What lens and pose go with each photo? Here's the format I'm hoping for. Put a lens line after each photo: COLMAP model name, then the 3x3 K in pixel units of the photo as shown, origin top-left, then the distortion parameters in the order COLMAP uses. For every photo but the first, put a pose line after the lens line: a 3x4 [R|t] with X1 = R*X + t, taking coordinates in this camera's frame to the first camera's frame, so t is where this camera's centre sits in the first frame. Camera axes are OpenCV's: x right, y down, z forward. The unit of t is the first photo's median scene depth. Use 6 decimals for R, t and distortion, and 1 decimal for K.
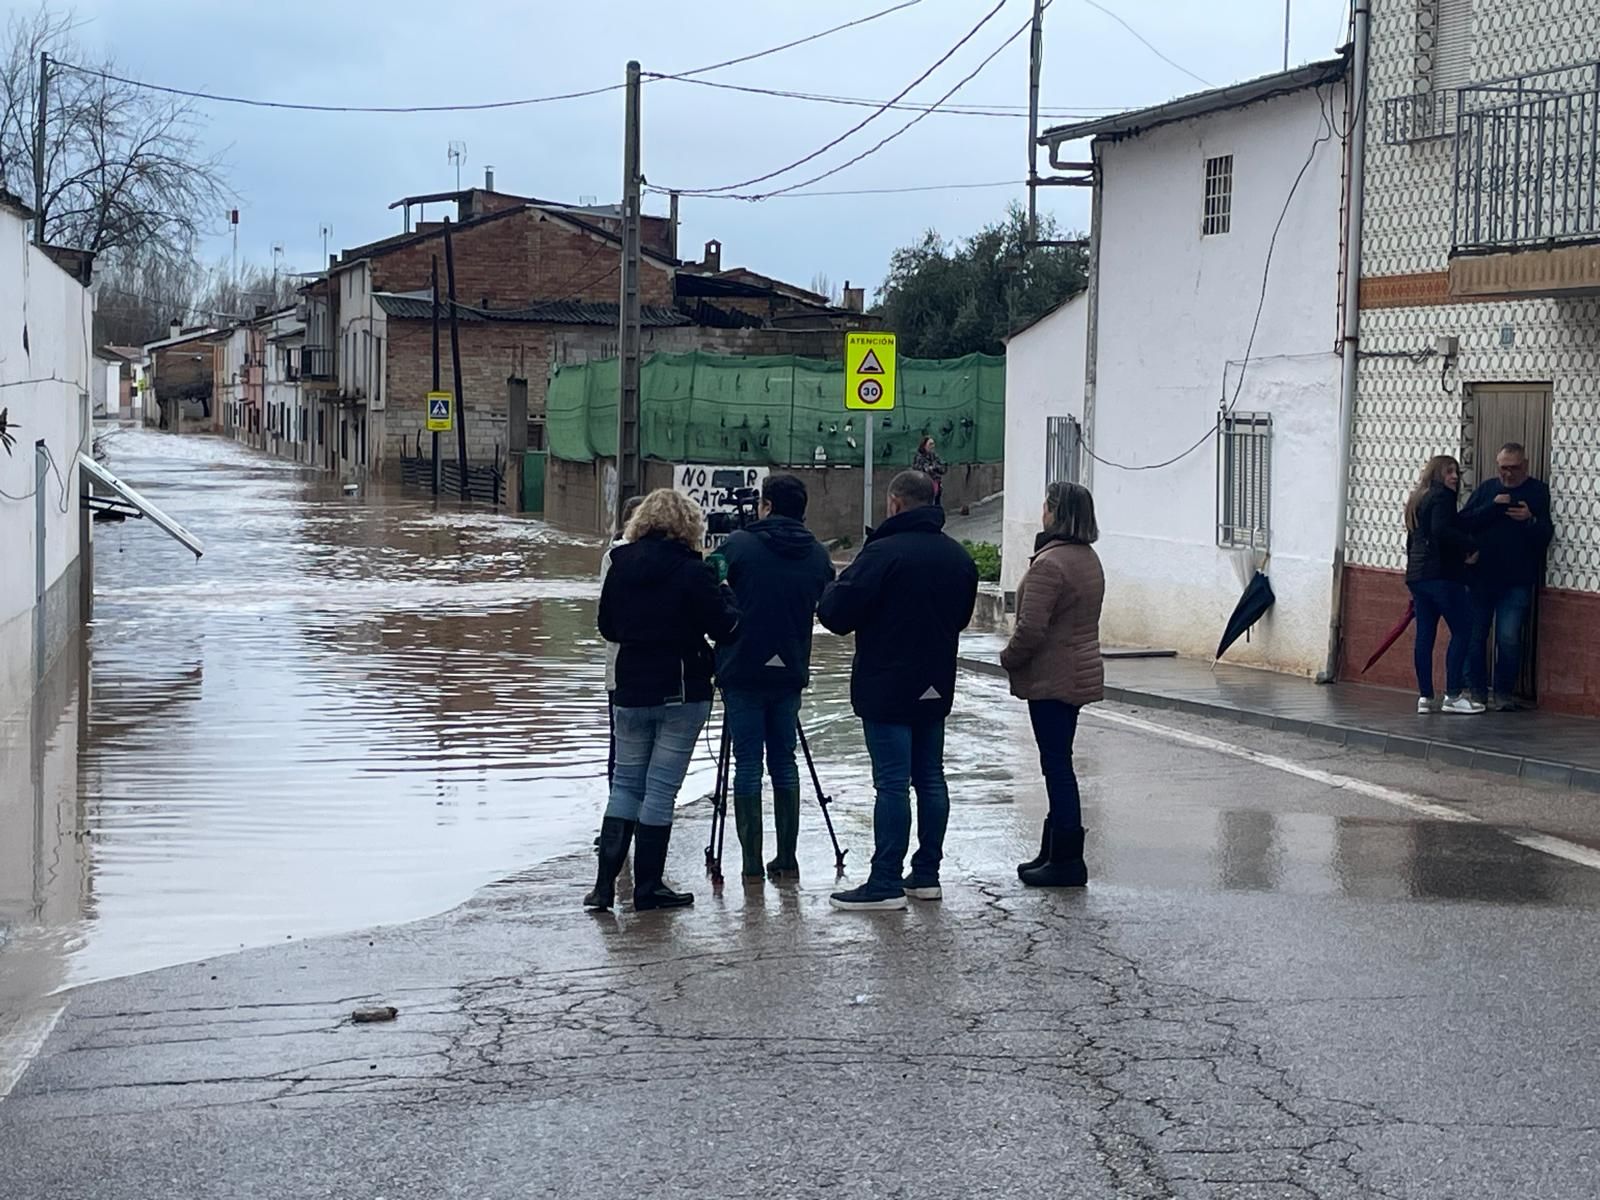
lens RADIAL K [[2874.6, 0, 800.0], [0, 2874.6, 600.0], [0, 0, 1]] dist [0.043196, -0.114509]
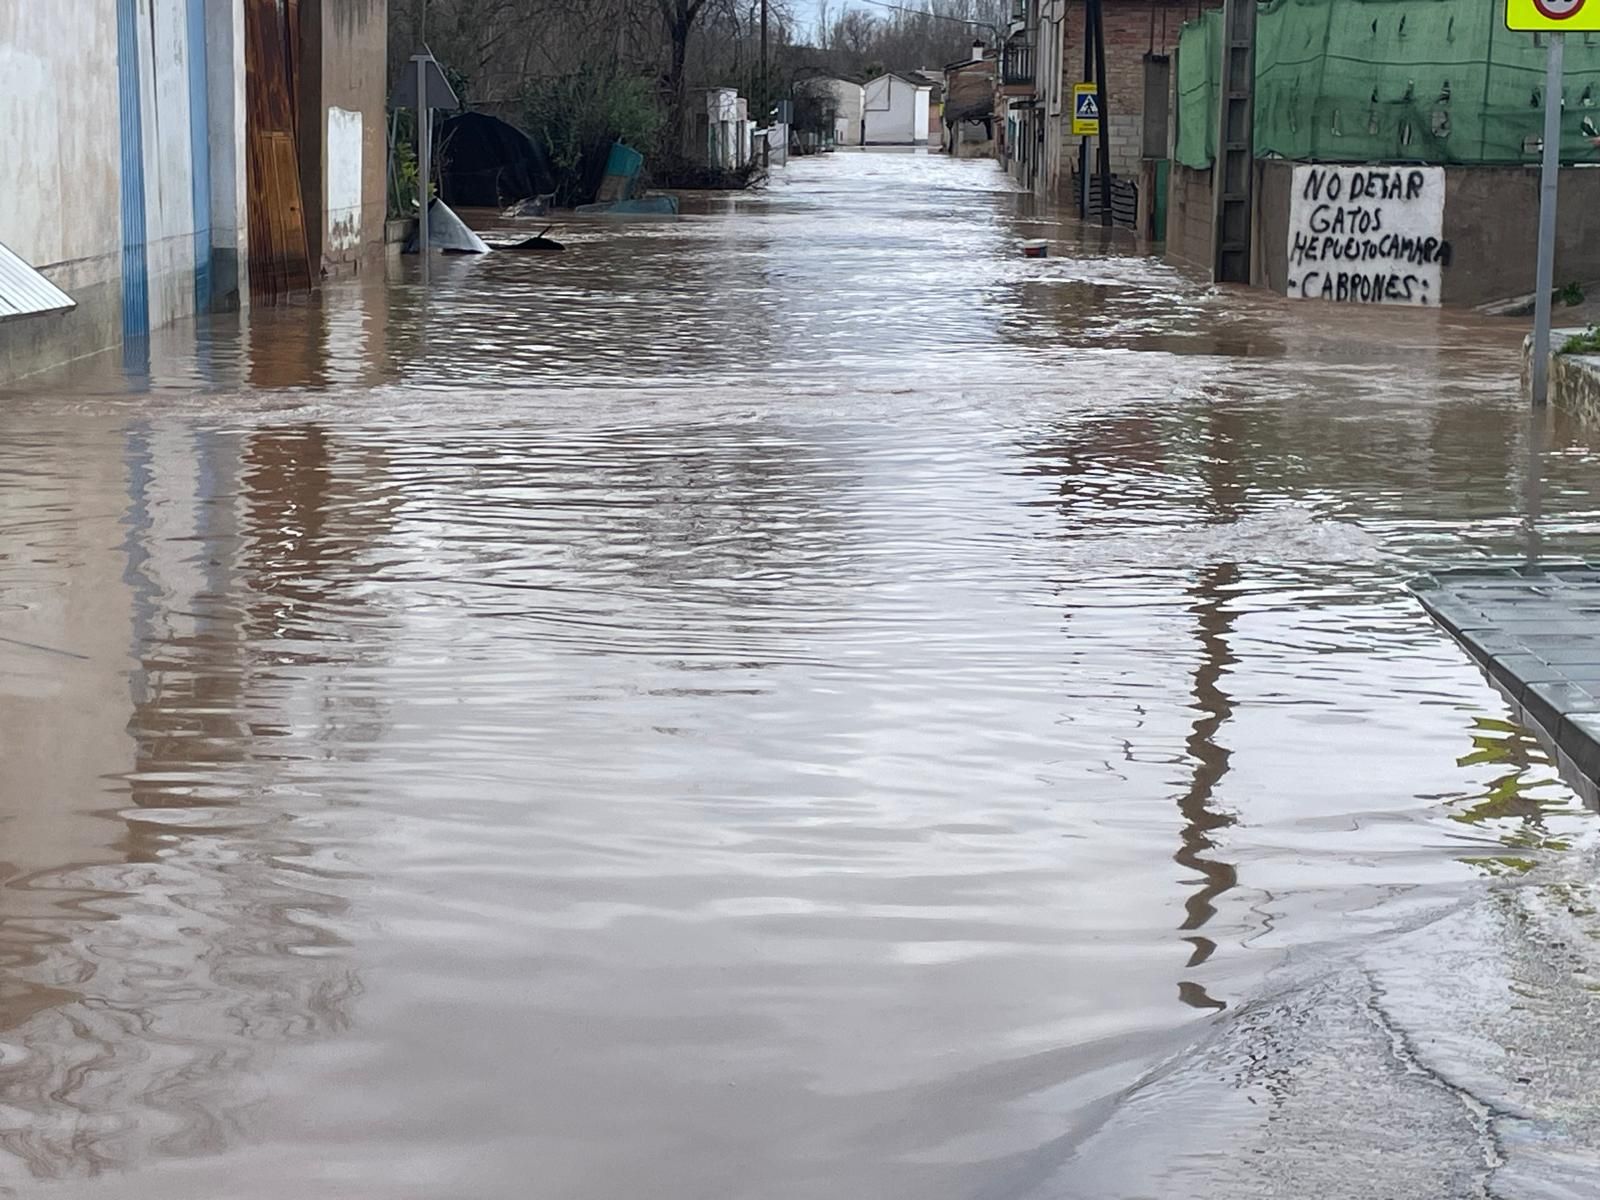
lens RADIAL K [[2874.6, 0, 800.0], [0, 2874.6, 600.0], [0, 0, 1]] dist [0.043196, -0.114509]
pose [[0.959069, 0.036328, -0.280834, 0.028972], [-0.009963, 0.995452, 0.094744, -0.010765], [0.282999, -0.088068, 0.955068, 0.340202]]
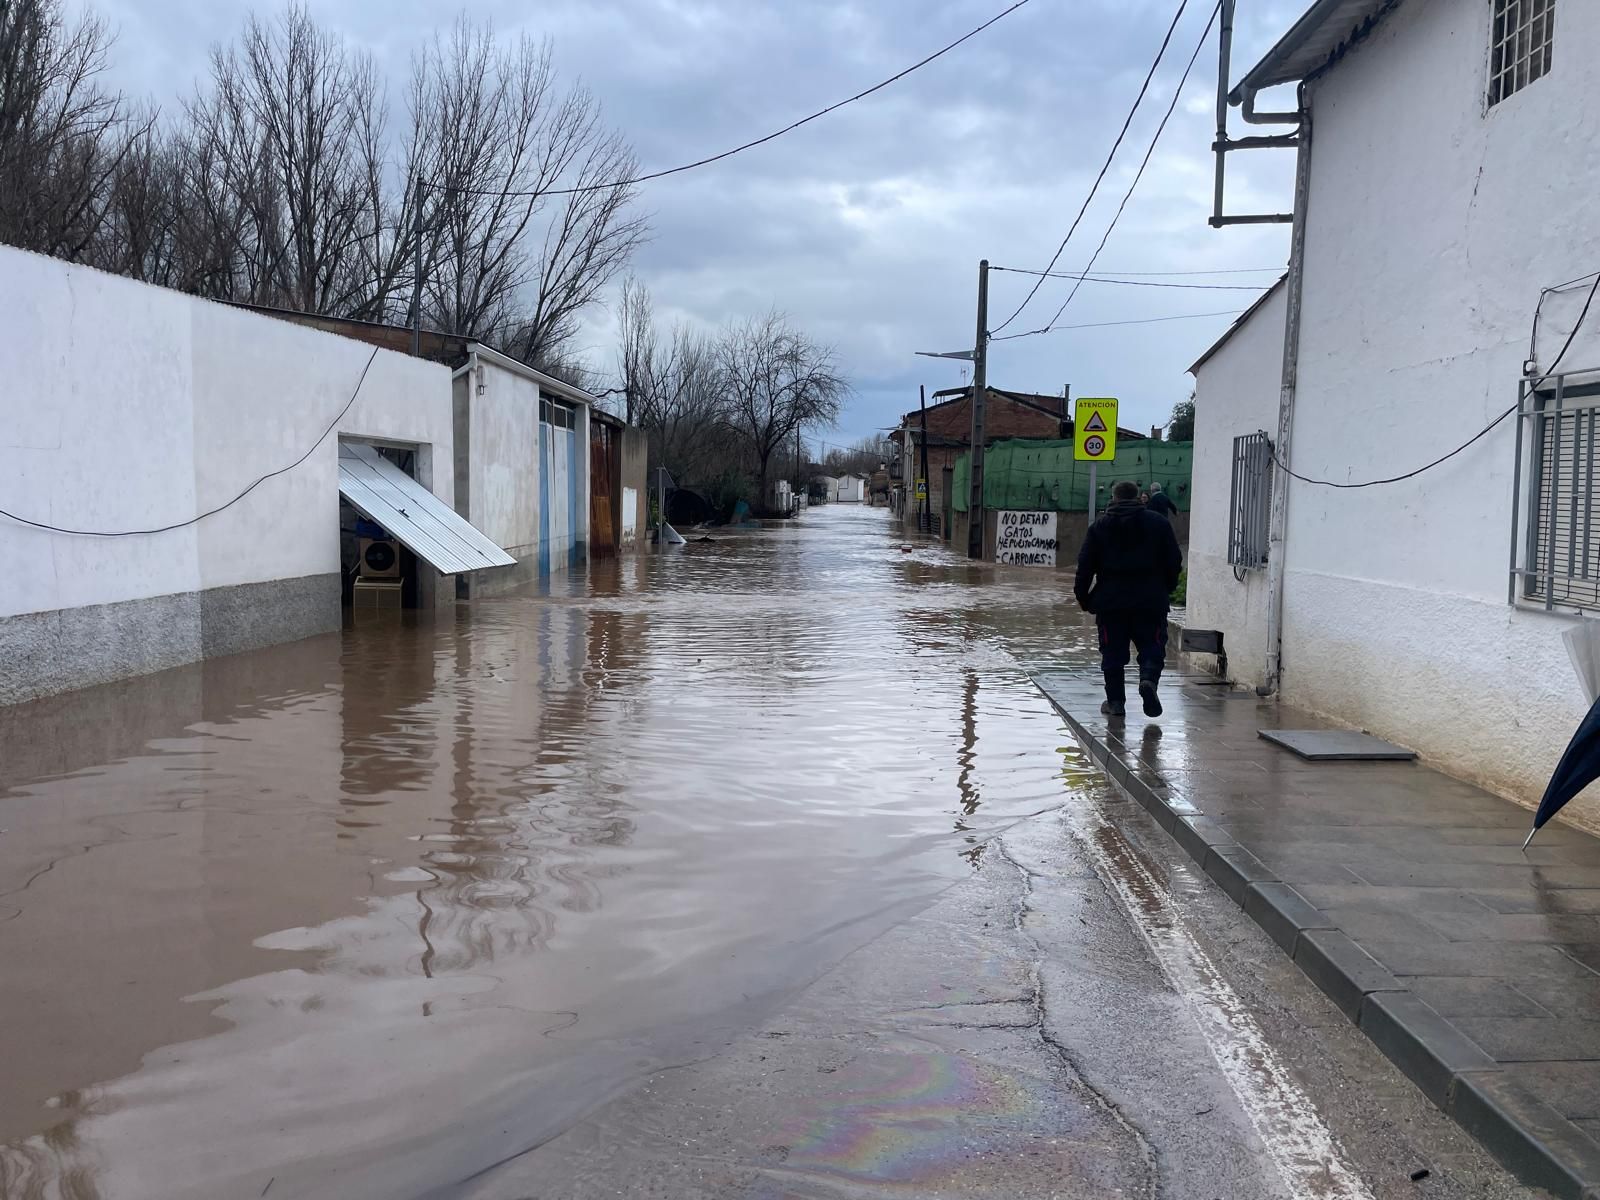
lens RADIAL K [[1132.1, 0, 792.2], [0, 1132.1, 624.7], [0, 0, 1]] dist [0.005869, -0.031740]
pose [[0.953539, 0.028612, -0.299907, 0.033781], [-0.015348, 0.998801, 0.046490, -0.010808], [0.300877, -0.039727, 0.952835, 0.337833]]
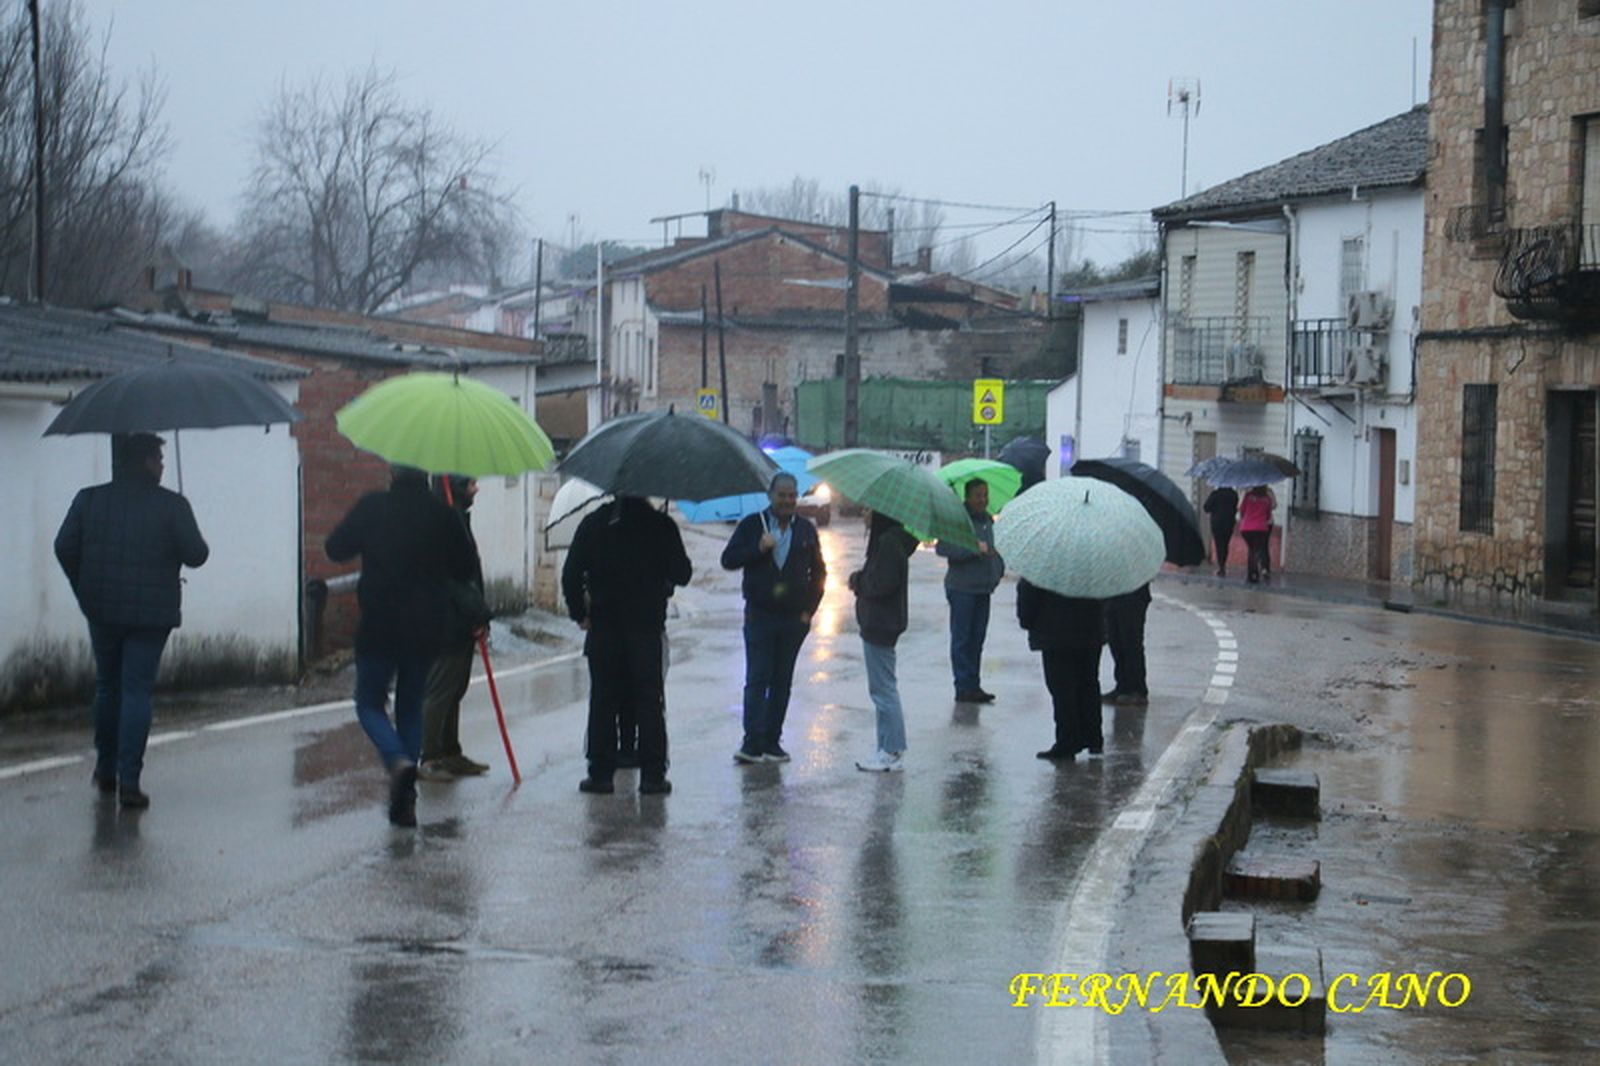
lens RADIAL K [[3191.7, 0, 800.0], [0, 3191.7, 533.0], [0, 0, 1]] dist [0.044495, 0.075589]
pose [[0.997123, 0.002956, -0.075748, 0.039833], [-0.003934, 0.999911, -0.012762, 0.017462], [0.075704, 0.013023, 0.997045, -0.647981]]
